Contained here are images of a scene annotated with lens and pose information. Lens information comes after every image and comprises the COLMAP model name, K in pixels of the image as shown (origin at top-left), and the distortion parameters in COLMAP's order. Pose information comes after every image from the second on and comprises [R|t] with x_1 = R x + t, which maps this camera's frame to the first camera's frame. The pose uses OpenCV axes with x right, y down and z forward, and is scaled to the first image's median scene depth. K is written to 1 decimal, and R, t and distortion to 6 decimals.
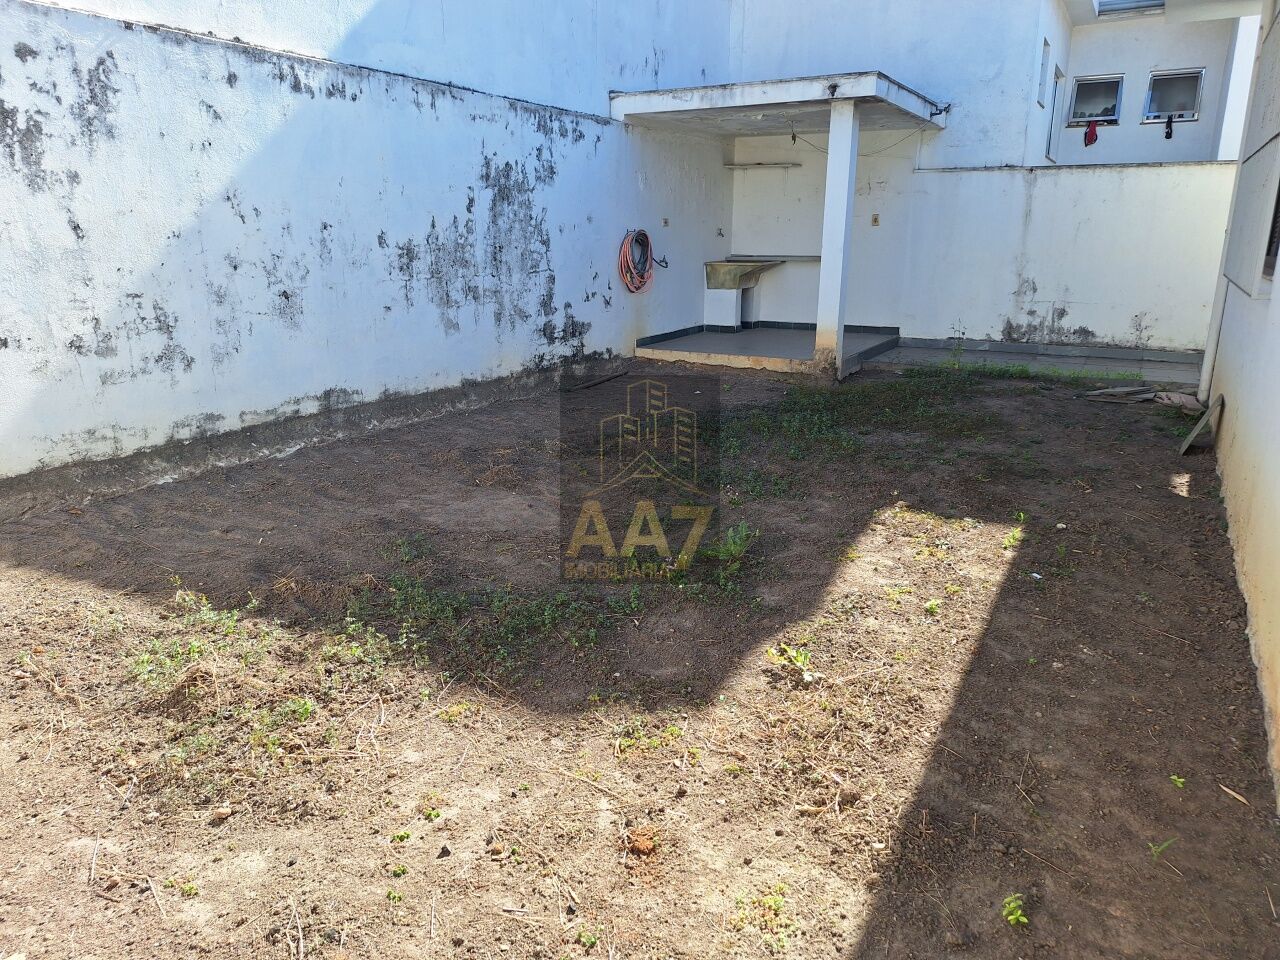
lens RADIAL K [[896.5, 0, 626.9], [0, 896.5, 479.6], [0, 0, 1]] dist [0.081181, -0.089336]
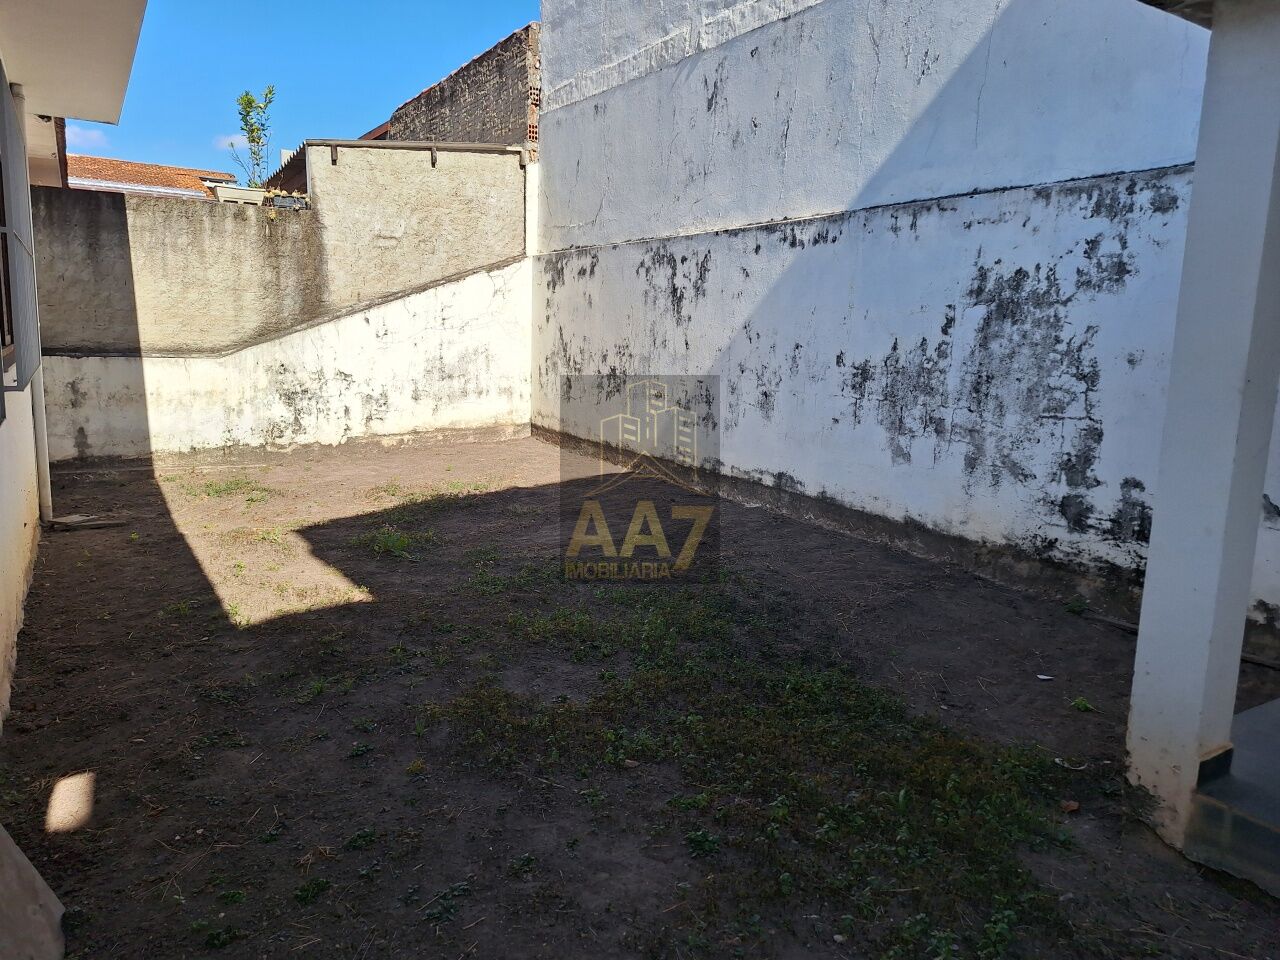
lens RADIAL K [[896.5, 0, 628.4], [0, 896.5, 479.3], [0, 0, 1]] dist [0.081181, -0.089336]
pose [[-0.488554, 0.132299, -0.862445, 0.754511], [-0.254492, 0.923853, 0.285882, -0.348537], [0.834595, 0.359154, -0.417683, 1.195553]]
